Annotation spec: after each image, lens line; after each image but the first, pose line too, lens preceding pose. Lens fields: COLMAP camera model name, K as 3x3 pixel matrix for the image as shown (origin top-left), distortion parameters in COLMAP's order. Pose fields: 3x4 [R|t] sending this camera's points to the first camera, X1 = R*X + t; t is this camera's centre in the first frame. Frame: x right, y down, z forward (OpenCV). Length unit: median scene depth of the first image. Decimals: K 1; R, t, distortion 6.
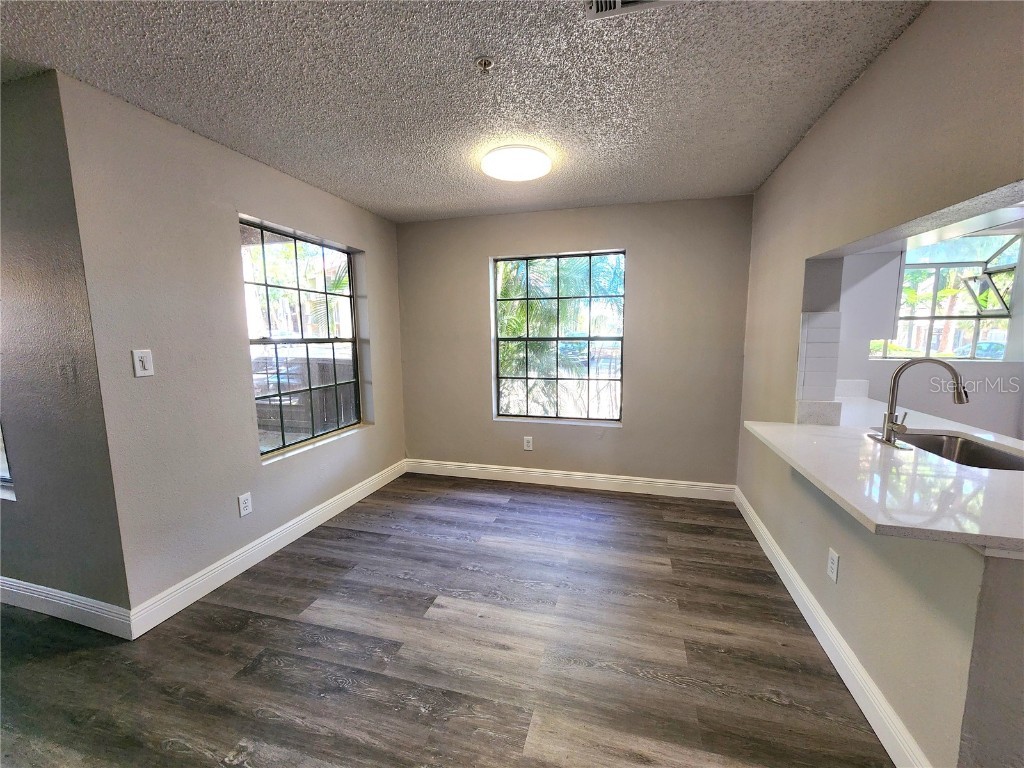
lens RADIAL K [[422.9, 0, 513.0], [0, 422.9, 385.9], [0, 0, 1]] dist [-0.004493, 0.003058]
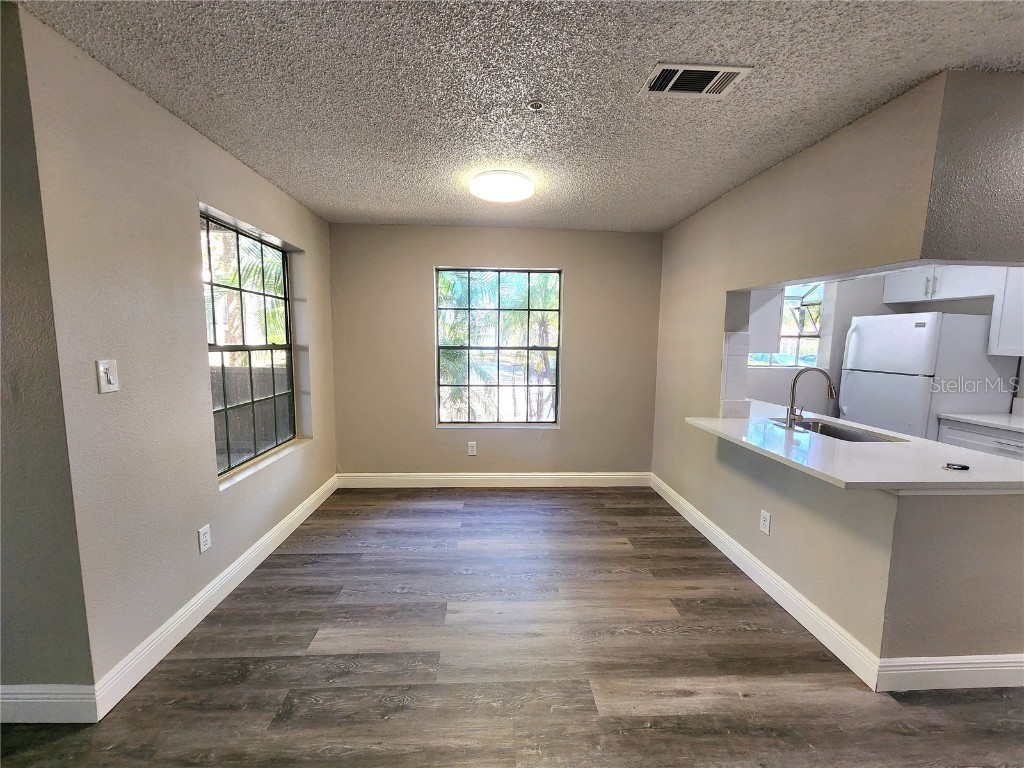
lens RADIAL K [[422.9, 0, 511.4], [0, 422.9, 382.6], [0, 0, 1]] dist [-0.004493, 0.003058]
pose [[0.948152, -0.014378, 0.317492, -0.284353], [0.020629, 0.999654, -0.016334, -0.008473], [-0.317148, 0.022037, 0.948120, -0.015867]]
